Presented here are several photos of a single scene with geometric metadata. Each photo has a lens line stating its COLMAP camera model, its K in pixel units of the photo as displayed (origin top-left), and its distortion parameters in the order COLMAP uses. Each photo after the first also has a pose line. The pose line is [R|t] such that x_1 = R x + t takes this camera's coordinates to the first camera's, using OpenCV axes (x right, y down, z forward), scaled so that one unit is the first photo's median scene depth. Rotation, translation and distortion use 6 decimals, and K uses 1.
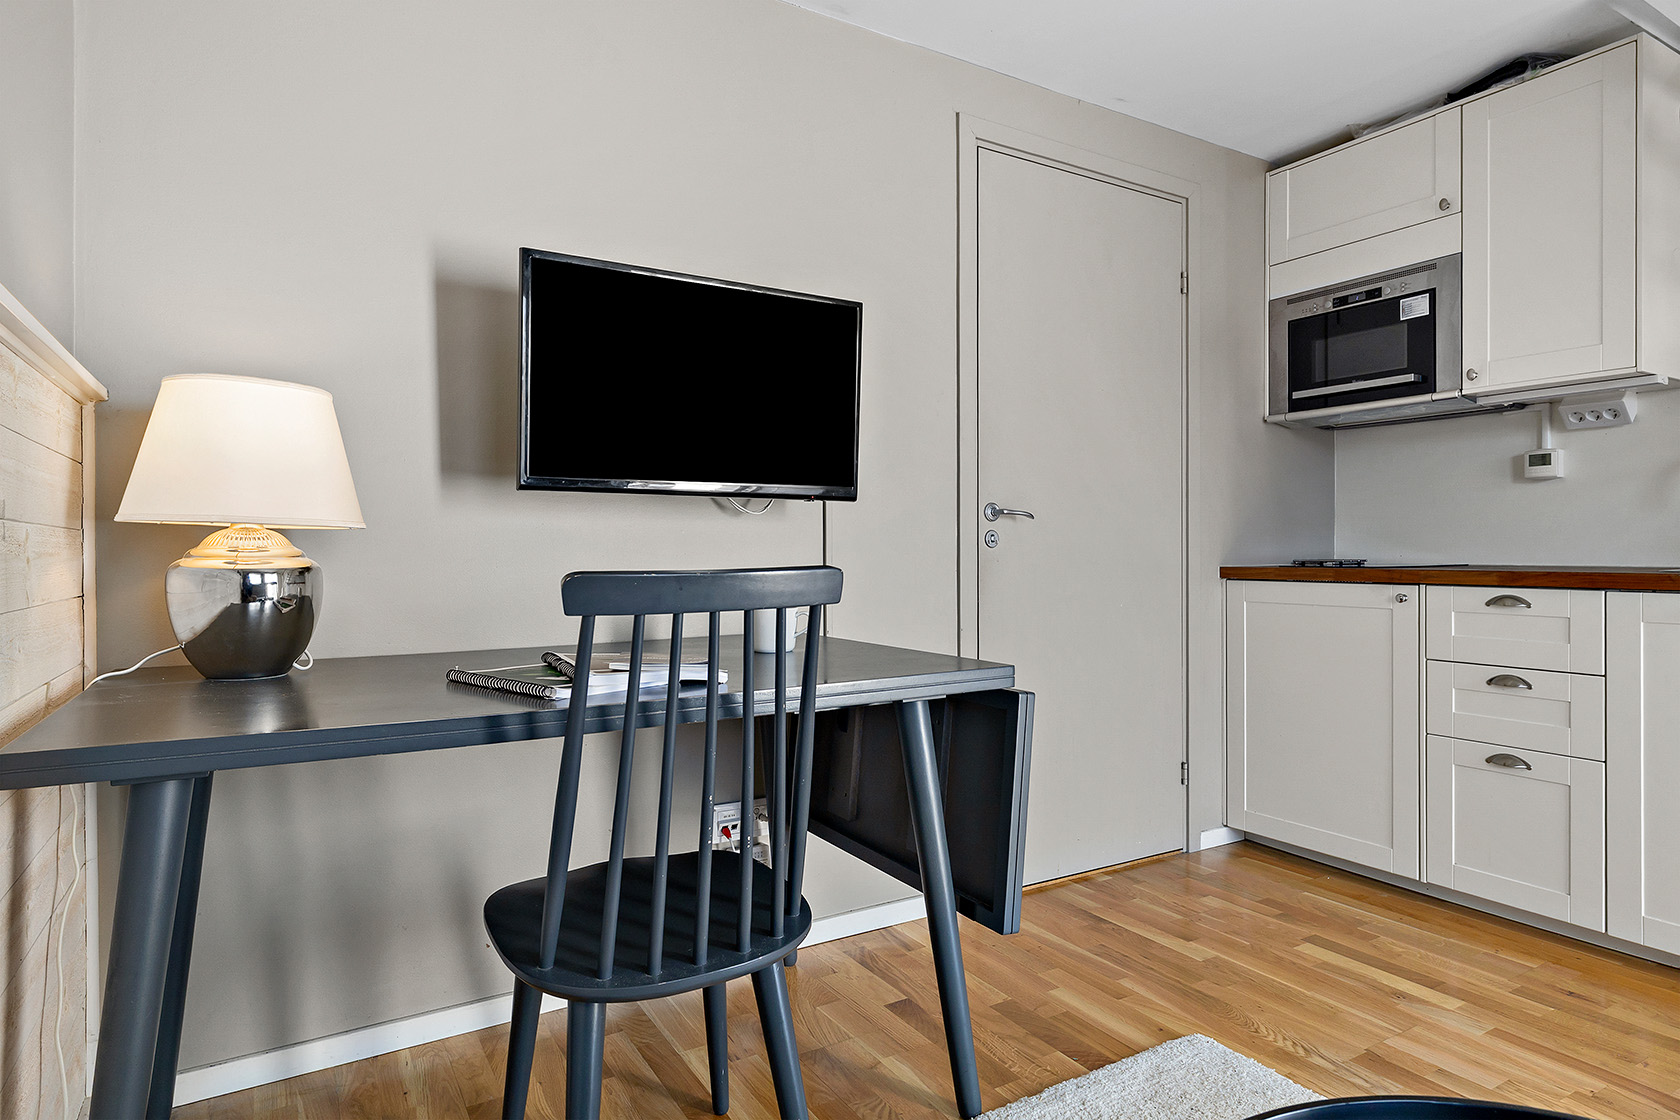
lens RADIAL K [[950.6, 0, 841.2], [0, 950.6, 553.0], [0, 0, 1]] dist [0.003007, -0.002127]
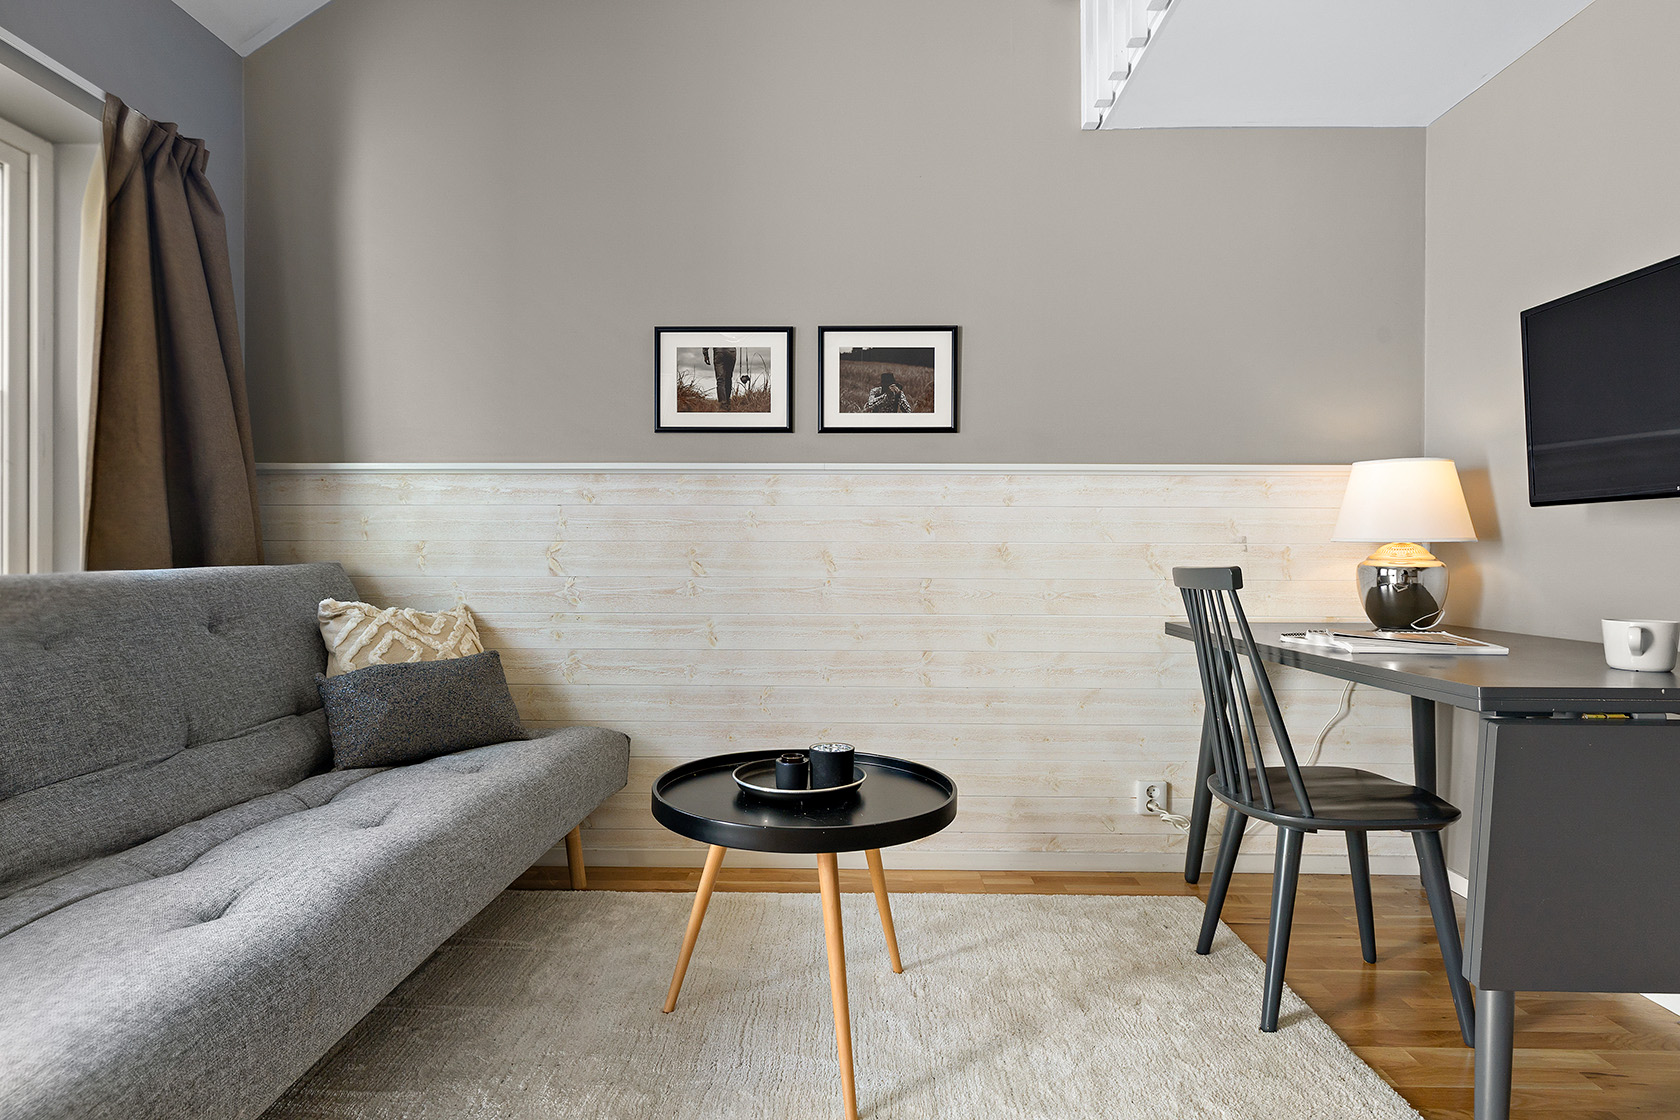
lens RADIAL K [[854.3, 0, 832.3], [0, 854.3, 558.4], [0, 0, 1]] dist [0.000606, 0.001304]
pose [[-0.535309, 0.003287, -0.844650, 0.744286], [-0.002621, 0.999981, 0.005553, -0.002714], [0.844652, 0.005186, -0.535290, 0.581062]]
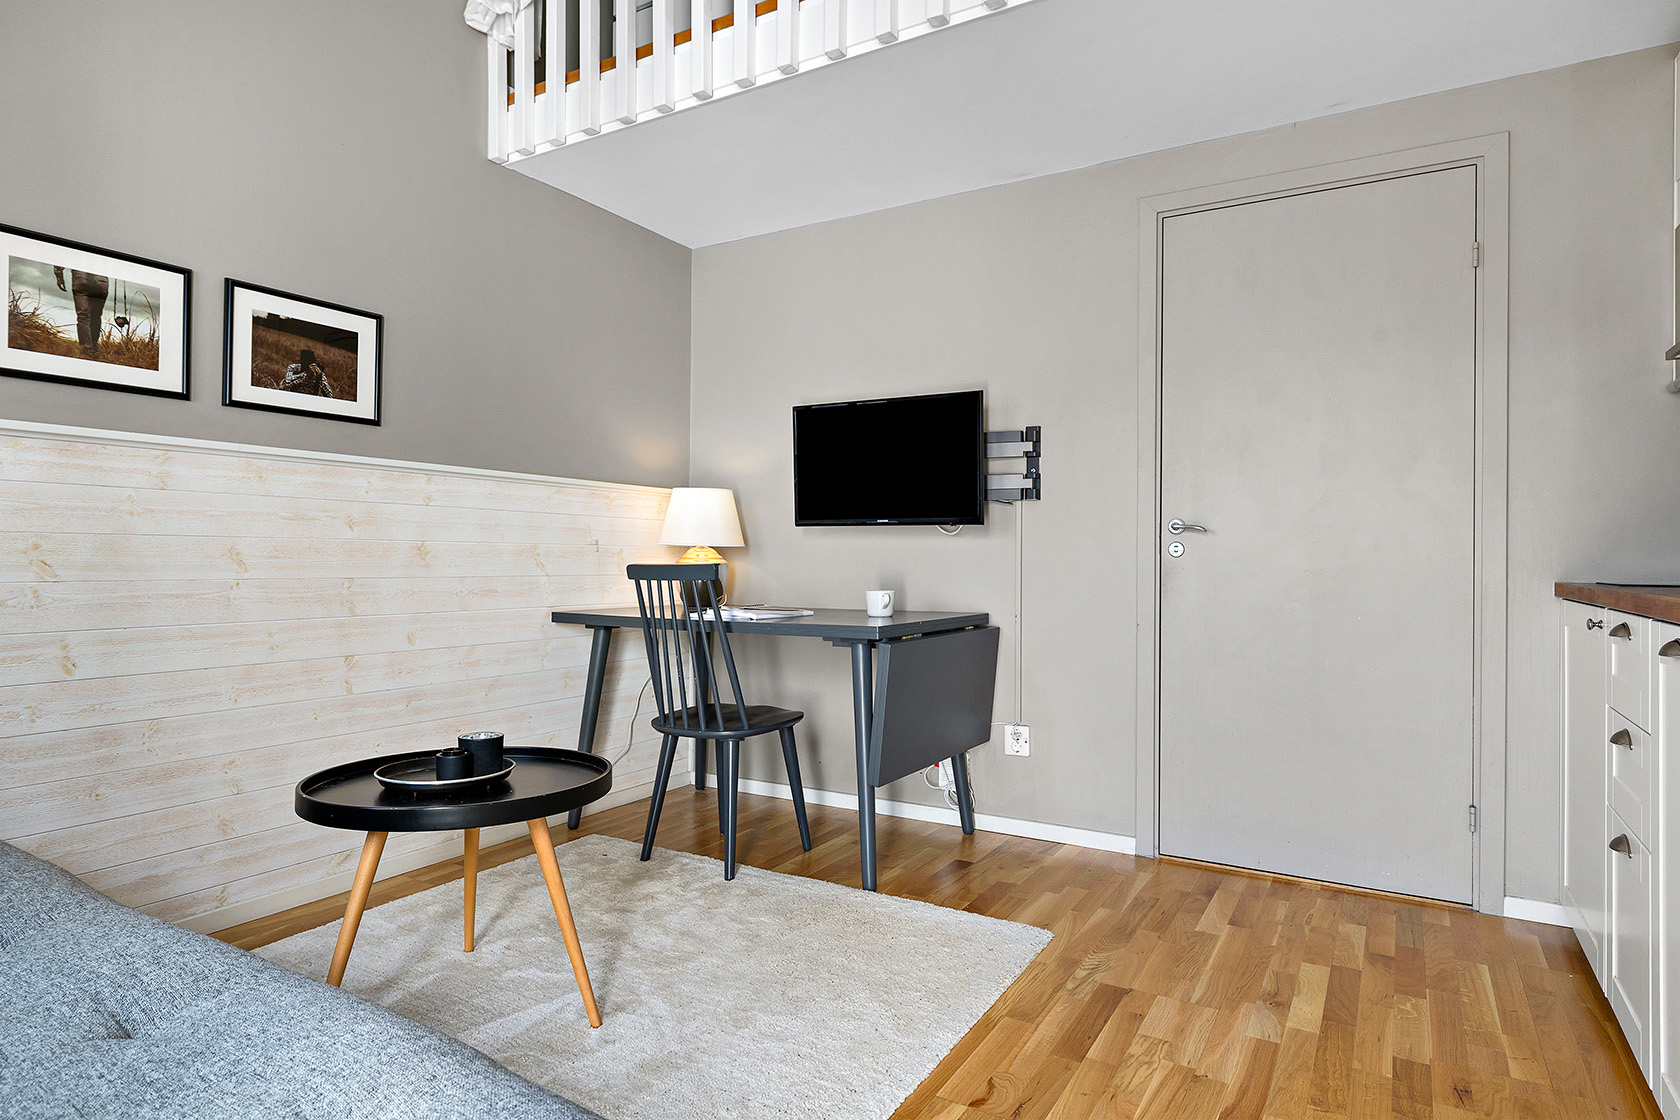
lens RADIAL K [[950.6, 0, 839.5], [0, 950.6, 557.2], [0, 0, 1]] dist [0.003007, -0.002127]
pose [[0.470265, 0.004279, -0.882515, 1.024264], [-0.008789, 0.999961, 0.000165, -0.001806], [0.882482, 0.007679, 0.470284, 0.097470]]
